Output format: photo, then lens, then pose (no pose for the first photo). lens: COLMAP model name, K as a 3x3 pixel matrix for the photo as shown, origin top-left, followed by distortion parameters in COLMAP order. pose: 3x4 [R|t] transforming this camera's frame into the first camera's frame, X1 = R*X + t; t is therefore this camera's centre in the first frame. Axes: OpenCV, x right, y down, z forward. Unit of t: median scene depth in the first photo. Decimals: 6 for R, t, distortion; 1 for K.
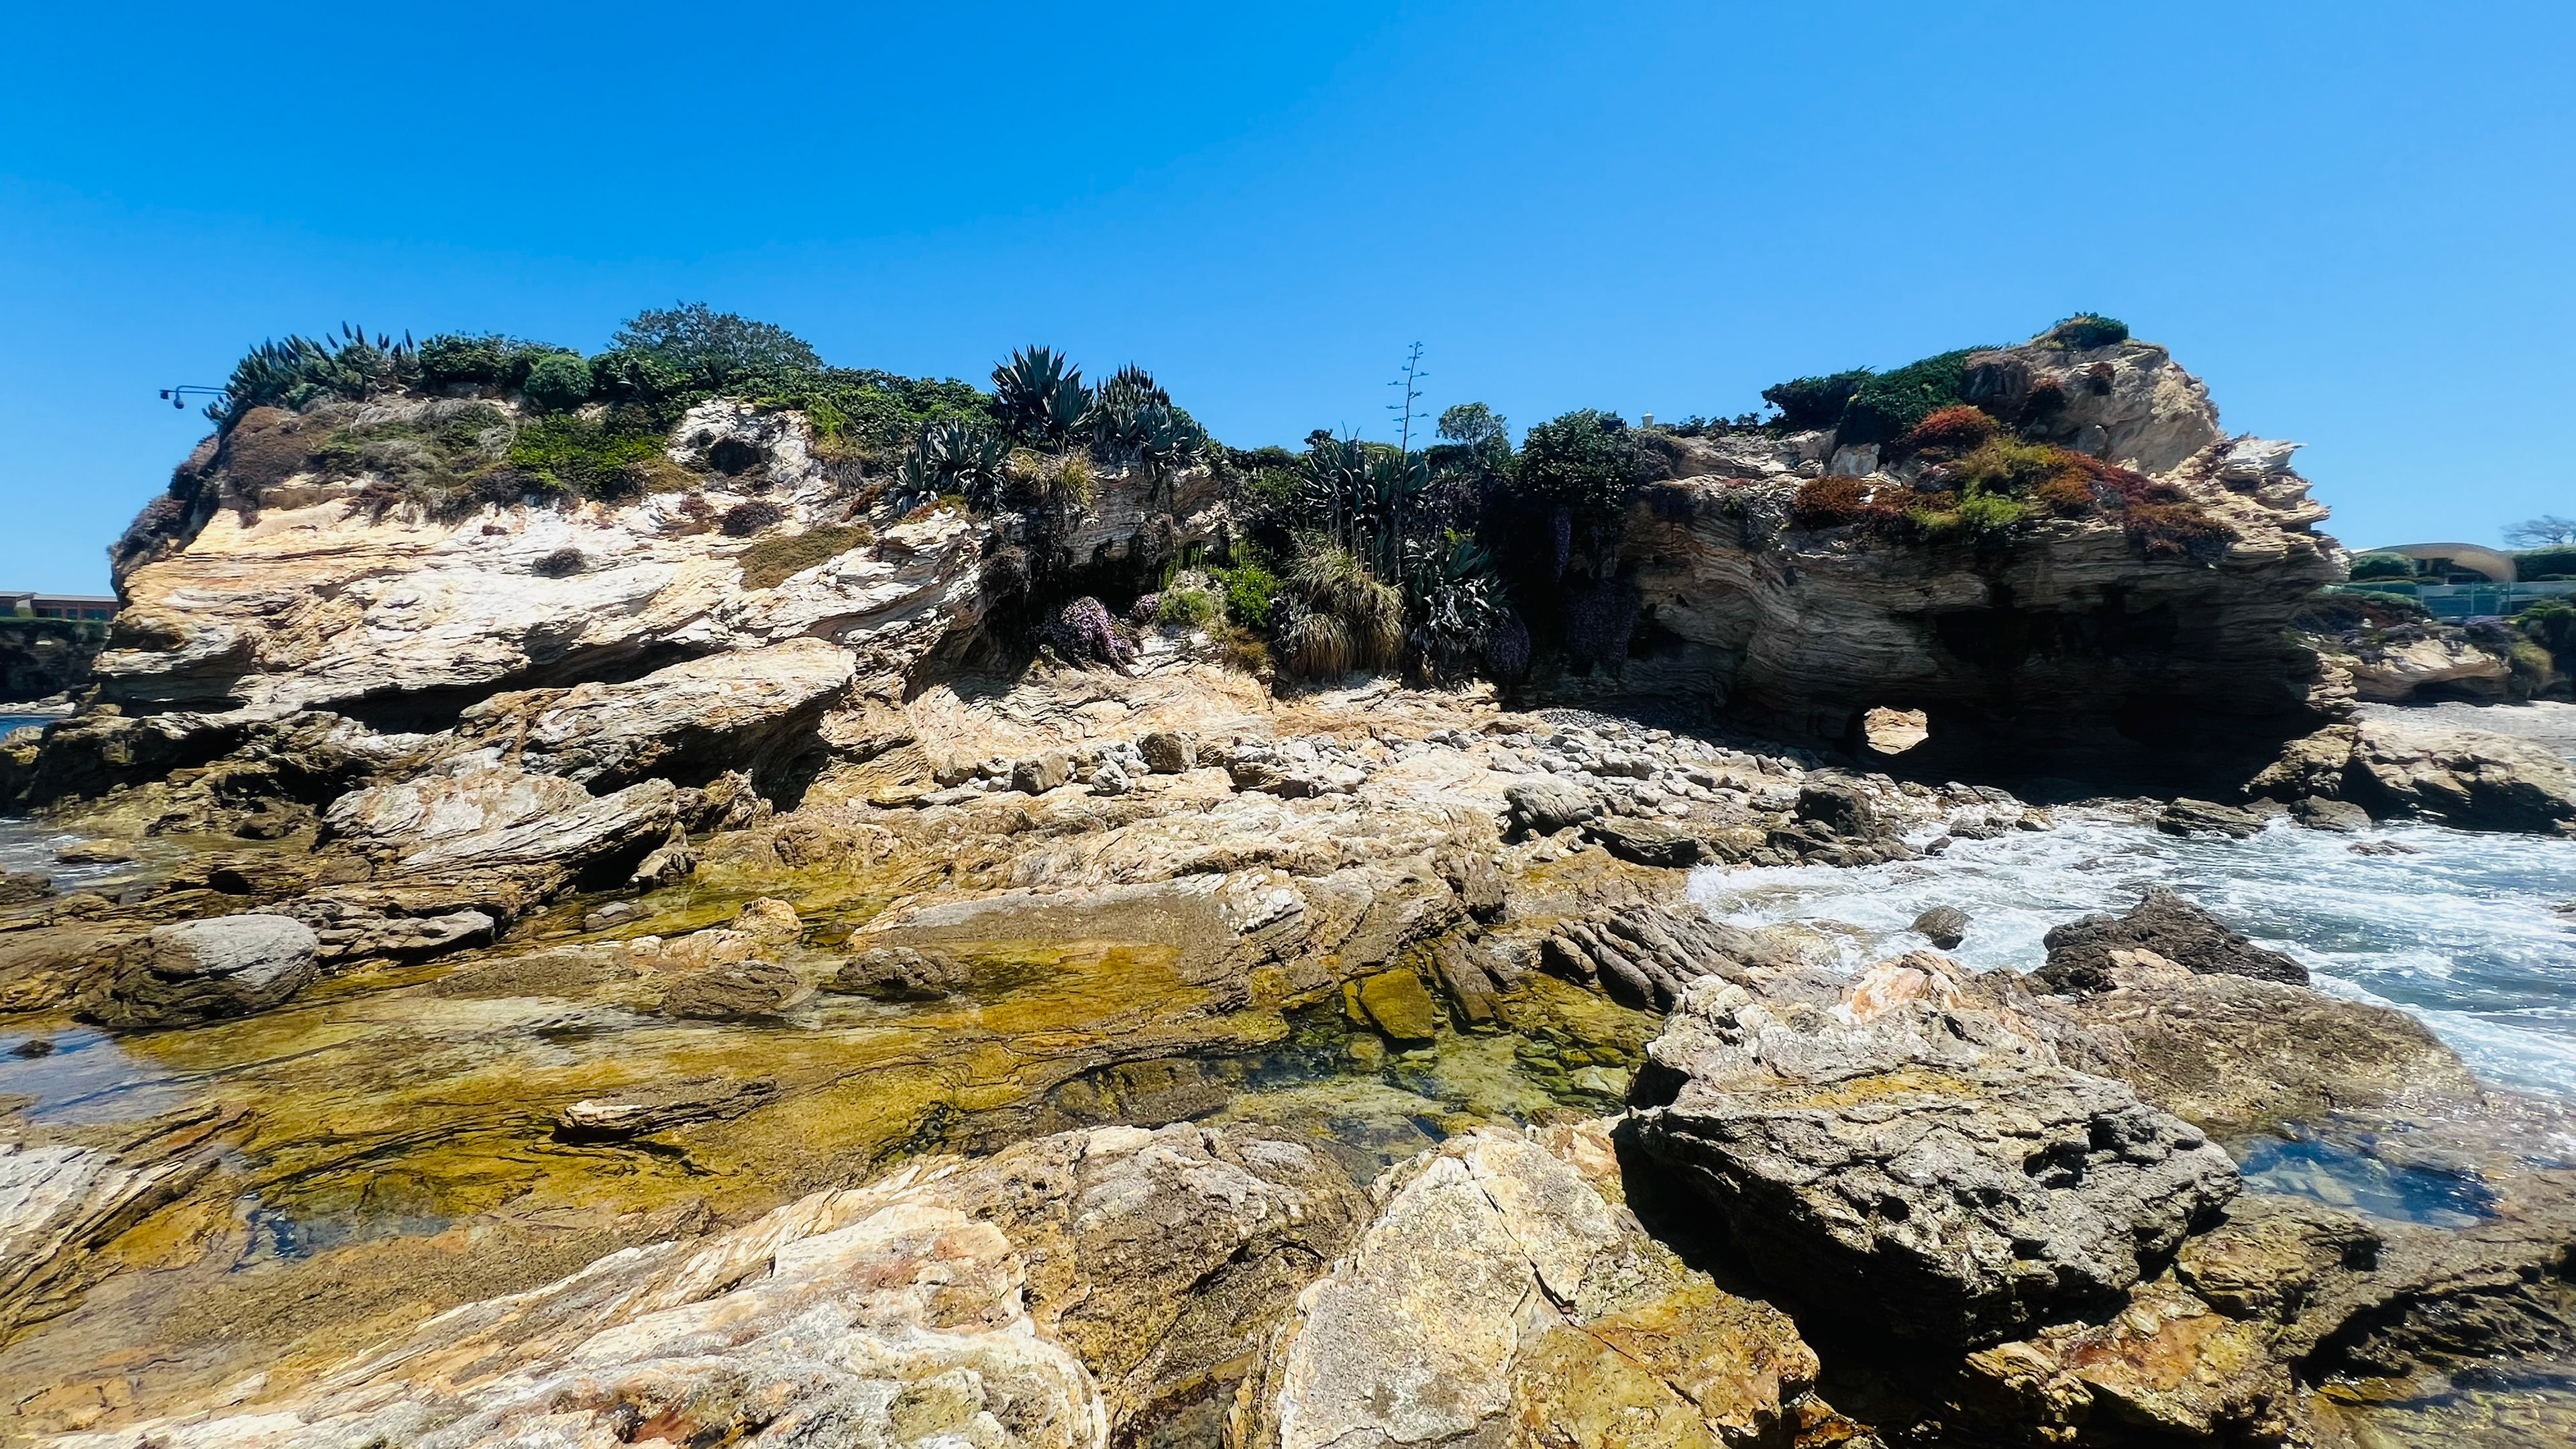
lens RADIAL K [[1036.8, 0, 1281.9], [0, 1036.8, 727.0], [0, 0, 1]] dist [-0.008014, -0.000053]
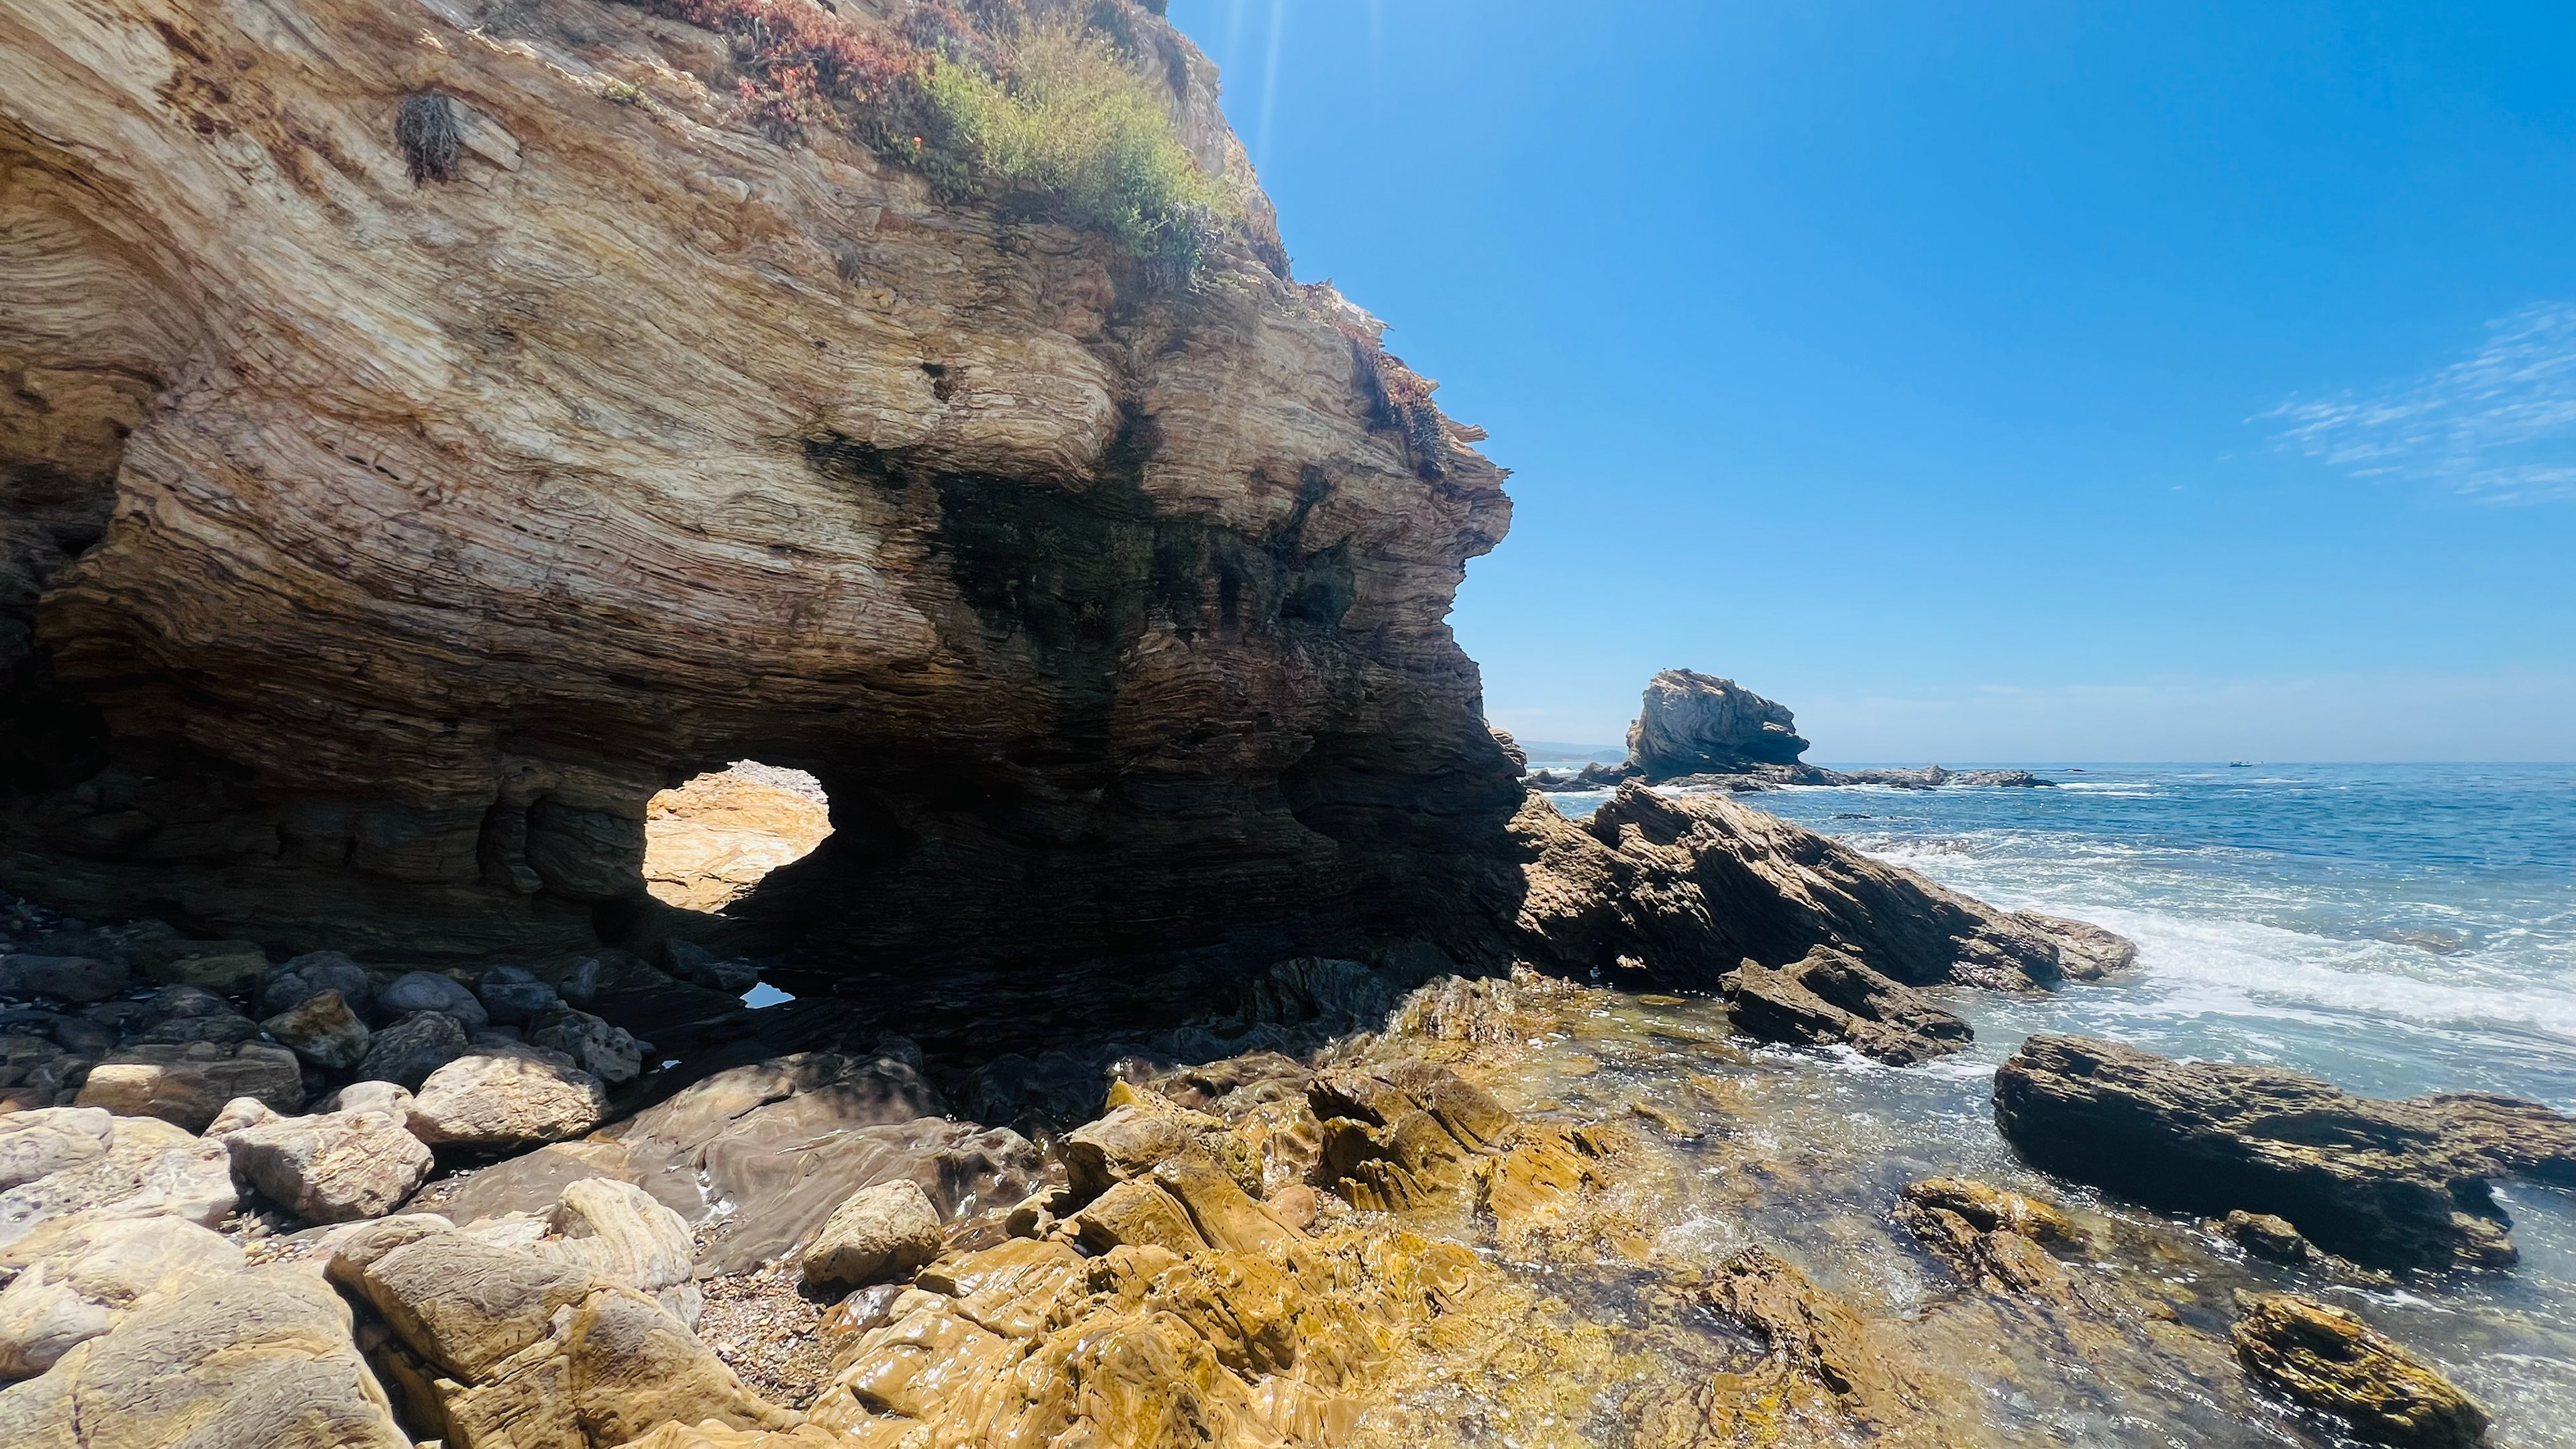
lens RADIAL K [[1036.8, 0, 1281.9], [0, 1036.8, 727.0], [0, 0, 1]] dist [-0.008014, -0.000053]
pose [[0.254557, 0.021235, 0.966825, 0.361743], [0.024369, 0.999301, -0.028364, -0.019426], [-0.966751, 0.030781, 0.253861, 0.838674]]
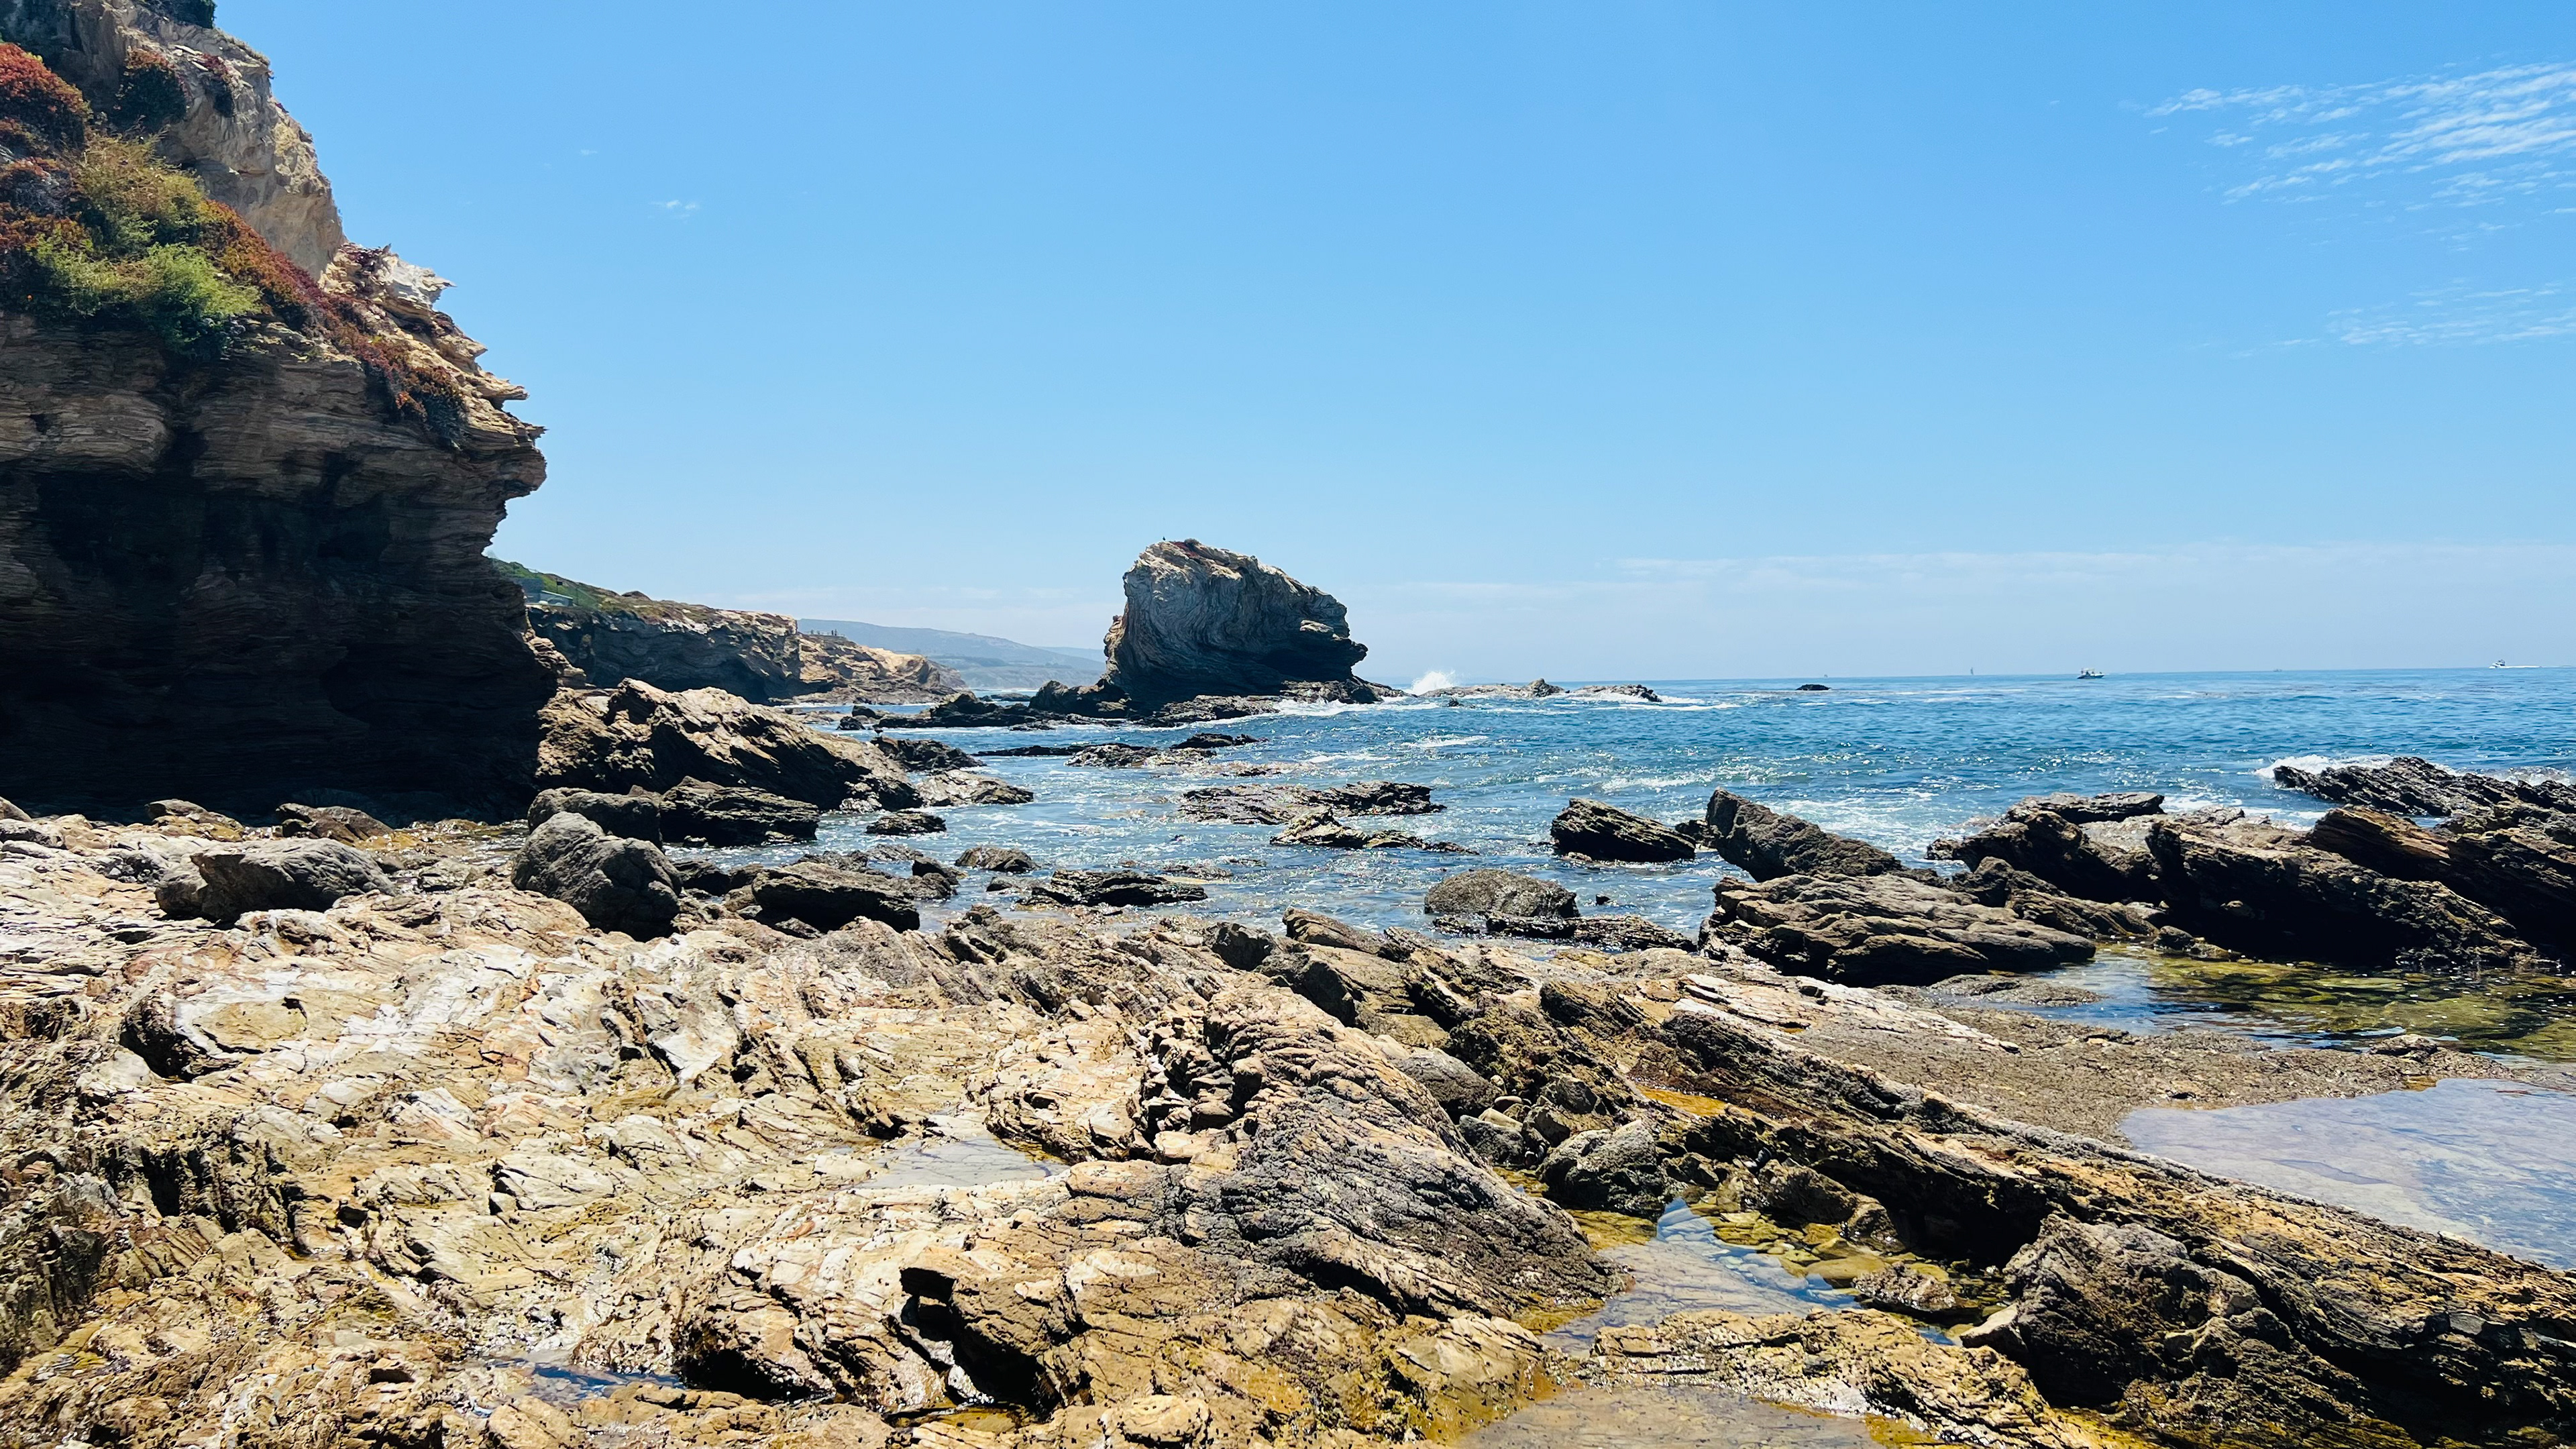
lens RADIAL K [[1788.4, 0, 1288.0], [0, 1788.4, 724.5], [0, 0, 1]] dist [-0.026140, -0.003898]
pose [[-0.118079, -0.034236, 0.992414, -0.245623], [0.033932, 0.998683, 0.038490, -0.004913], [-0.992424, 0.038219, -0.116762, 0.541840]]
